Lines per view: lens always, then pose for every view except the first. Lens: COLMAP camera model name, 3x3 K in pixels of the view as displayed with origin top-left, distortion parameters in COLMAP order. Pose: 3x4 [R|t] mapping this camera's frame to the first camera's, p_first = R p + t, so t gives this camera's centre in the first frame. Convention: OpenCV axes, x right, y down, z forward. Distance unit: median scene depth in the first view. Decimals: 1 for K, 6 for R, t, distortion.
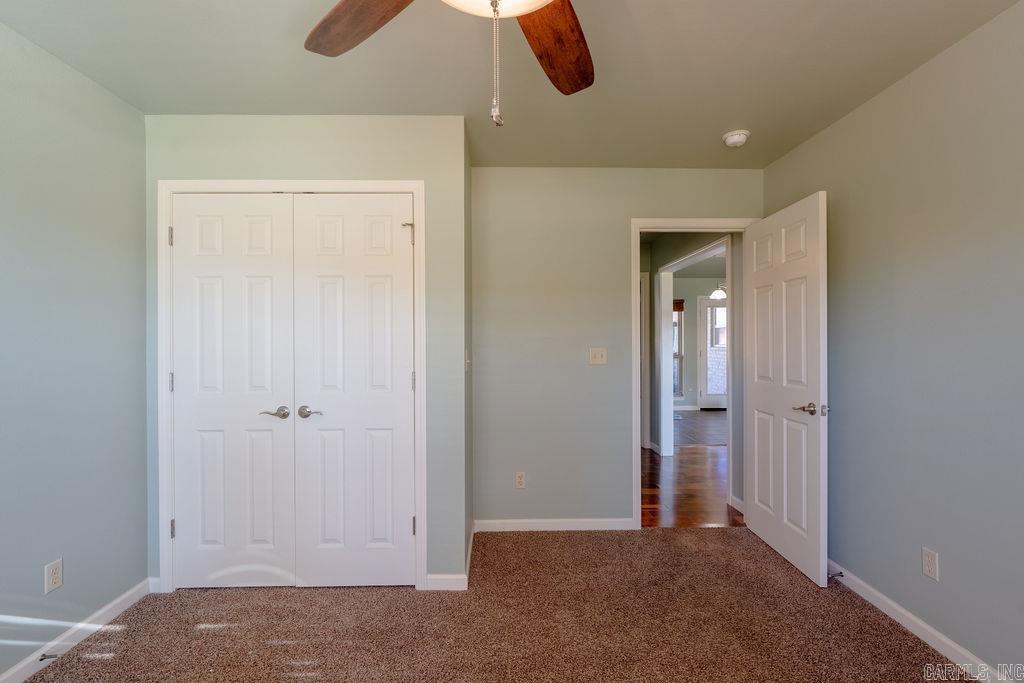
lens RADIAL K [[464.0, 0, 512.0], [0, 464.0, 341.5], [0, 0, 1]] dist [-0.048461, 0.020615]
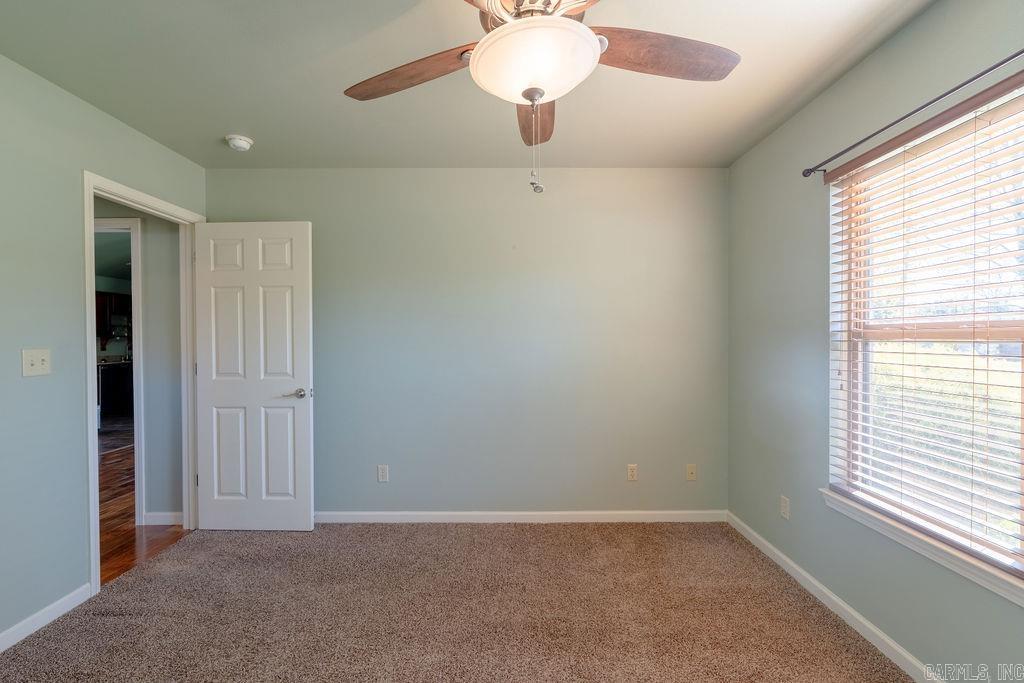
lens RADIAL K [[464.0, 0, 512.0], [0, 464.0, 341.5], [0, 0, 1]] dist [-0.048461, 0.020615]
pose [[-0.019524, -0.005397, 0.999795, -0.547820], [0.003622, 0.999978, 0.005468, 0.001082], [-0.999803, 0.003728, -0.019504, 0.402664]]
